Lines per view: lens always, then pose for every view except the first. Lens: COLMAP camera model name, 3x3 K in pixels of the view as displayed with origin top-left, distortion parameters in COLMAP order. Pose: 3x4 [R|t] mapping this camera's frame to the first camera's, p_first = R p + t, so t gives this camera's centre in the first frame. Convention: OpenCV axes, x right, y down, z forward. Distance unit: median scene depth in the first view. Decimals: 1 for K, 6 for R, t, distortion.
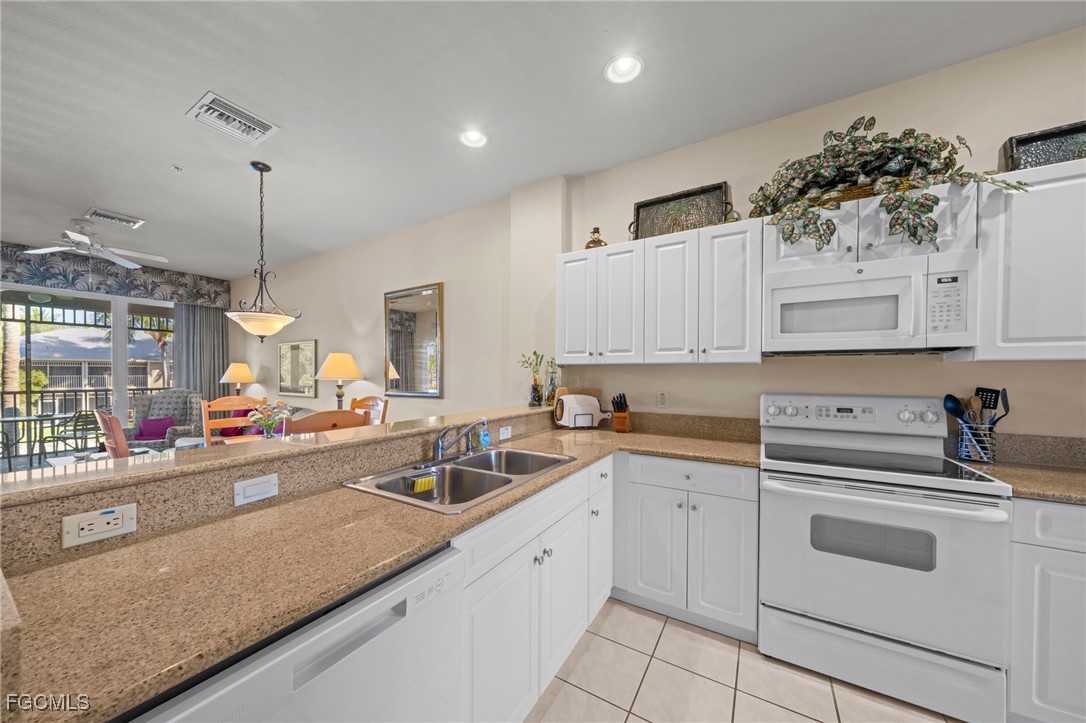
lens RADIAL K [[372.0, 0, 534.6], [0, 372.0, 375.5], [0, 0, 1]] dist [-0.002917, -0.000619]
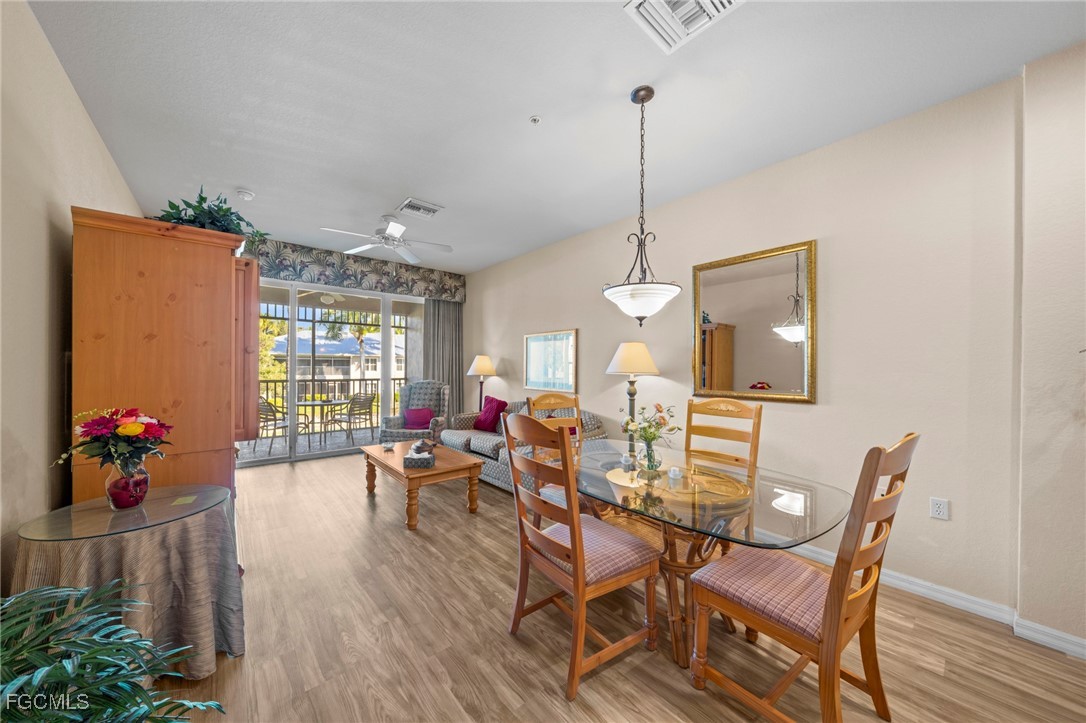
lens RADIAL K [[372.0, 0, 533.0], [0, 372.0, 365.1], [0, 0, 1]] dist [-0.002917, -0.000619]
pose [[0.945504, 0.005431, -0.325566, -0.867734], [-0.008501, 0.999932, -0.008009, -0.001357], [0.325500, 0.010340, 0.945486, 0.262275]]
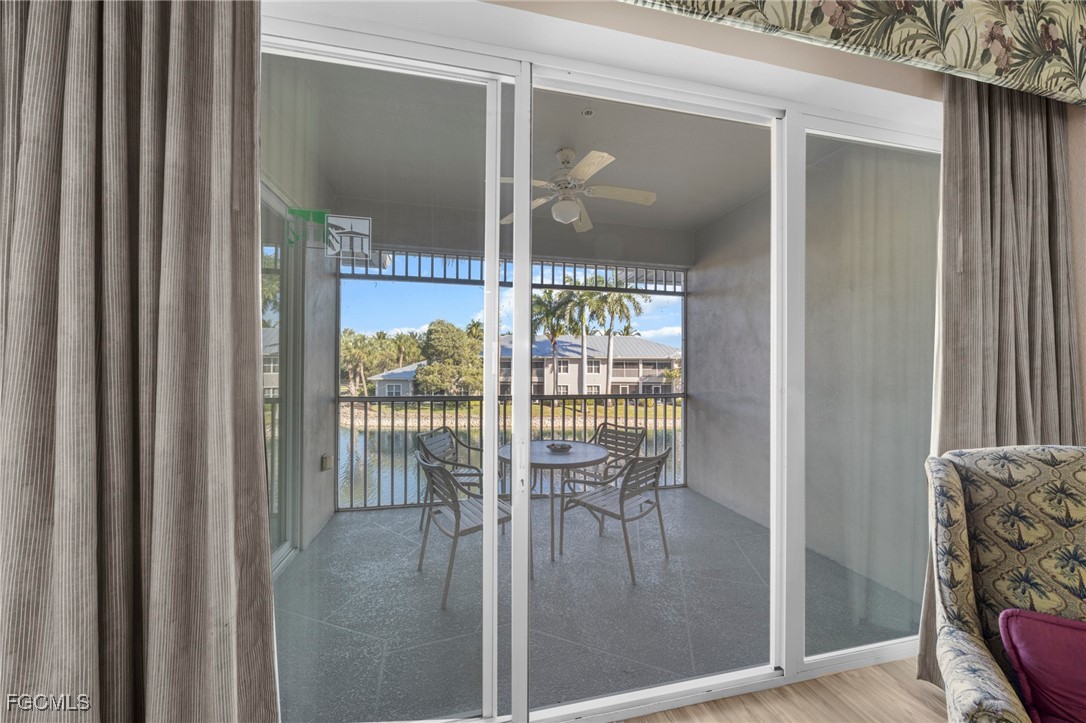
lens RADIAL K [[372.0, 0, 541.1], [0, 372.0, 363.8], [0, 0, 1]] dist [-0.002917, -0.000619]
pose [[0.706178, -0.003032, -0.708028, -2.497063], [-0.007977, 0.999893, -0.012237, -0.016782], [0.707989, 0.014290, 0.706078, 1.584850]]
